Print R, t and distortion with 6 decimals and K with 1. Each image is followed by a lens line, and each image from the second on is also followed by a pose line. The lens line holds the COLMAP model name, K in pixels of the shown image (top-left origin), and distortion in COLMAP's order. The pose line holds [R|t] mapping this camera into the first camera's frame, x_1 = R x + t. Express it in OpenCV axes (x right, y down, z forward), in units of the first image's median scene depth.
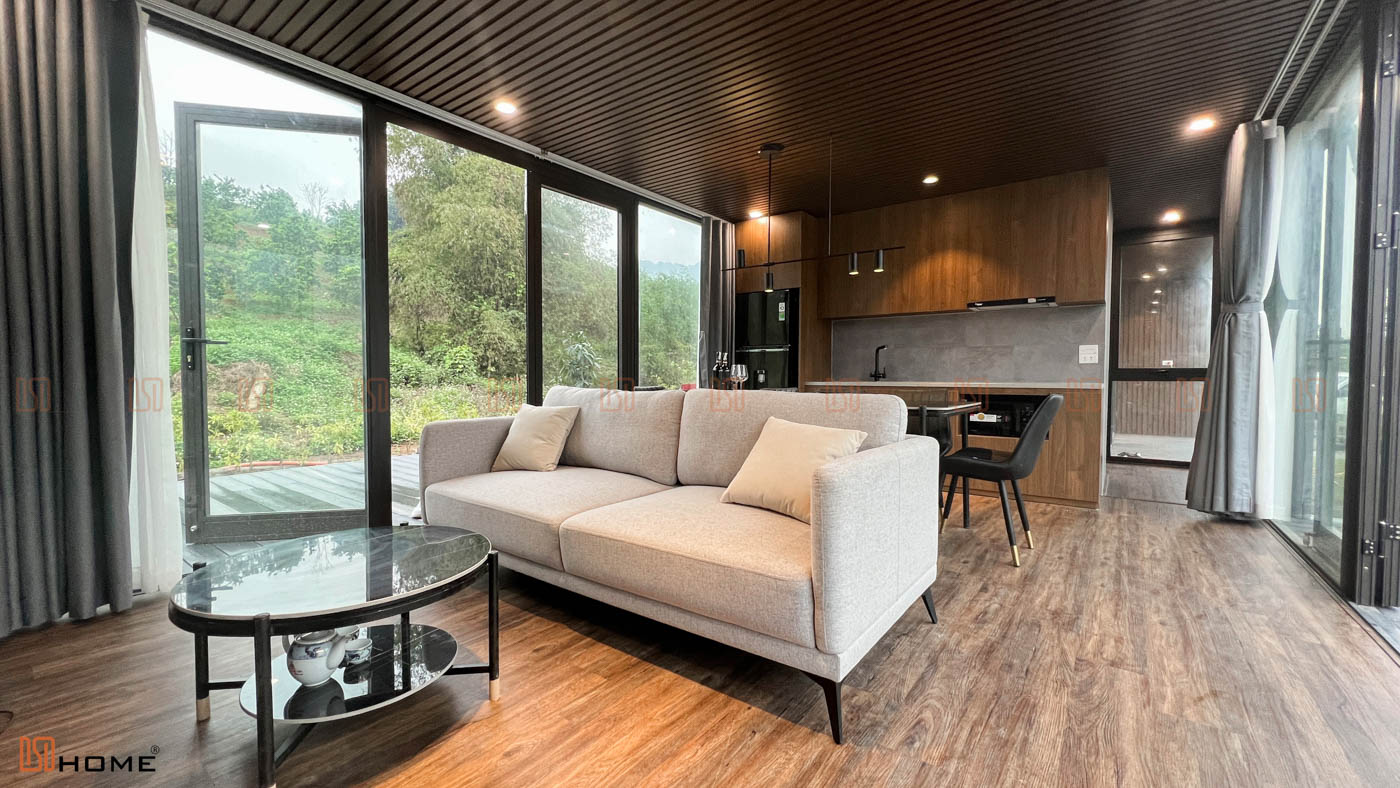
lens RADIAL K [[557.8, 0, 700.9], [0, 557.8, 395.2], [0, 0, 1]] dist [0.000973, 0.000075]
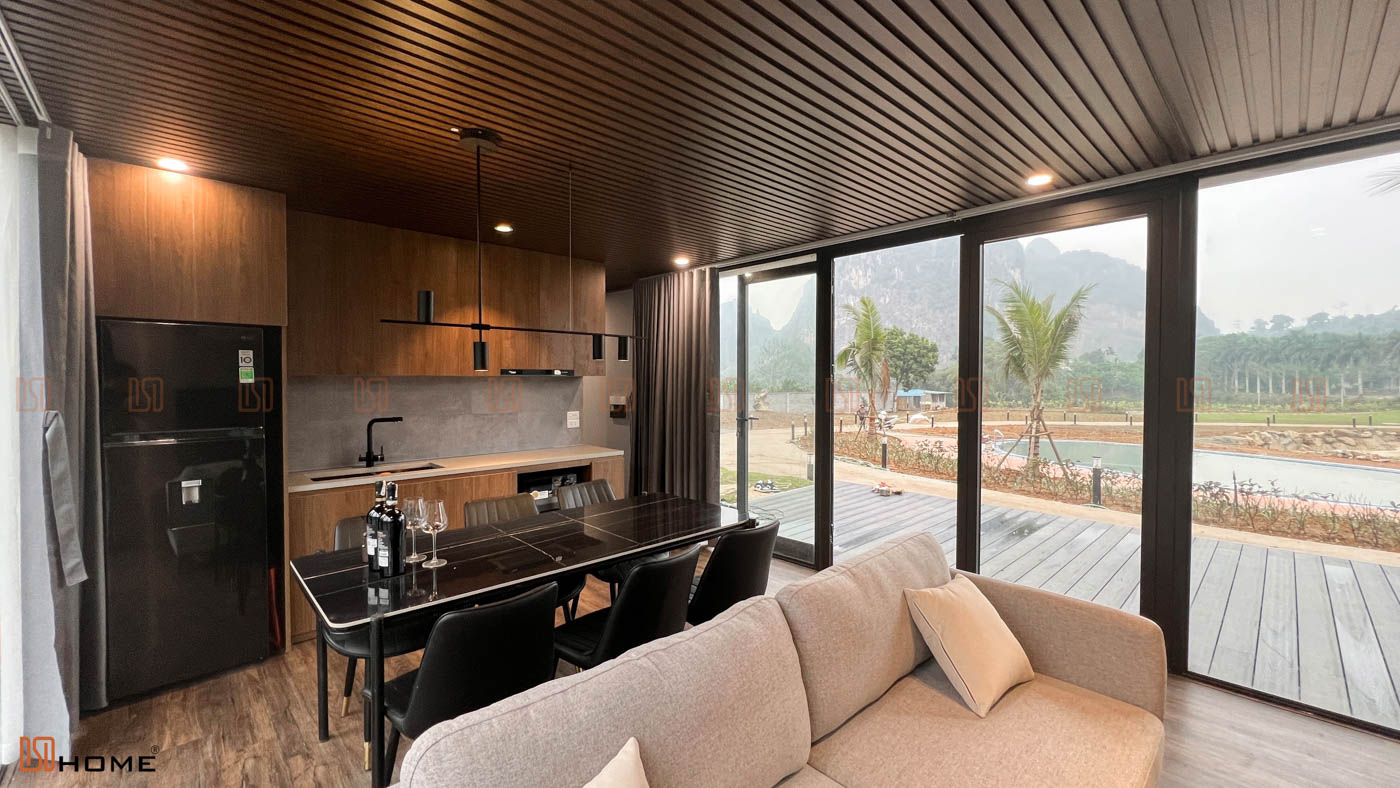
lens RADIAL K [[557.8, 0, 701.0], [0, 557.8, 388.7], [0, 0, 1]] dist [0.000973, 0.000075]
pose [[0.162975, -0.015538, 0.986508, -0.320611], [0.031780, 0.999440, 0.010491, -0.121467], [-0.986118, 0.029641, 0.163378, 0.488800]]
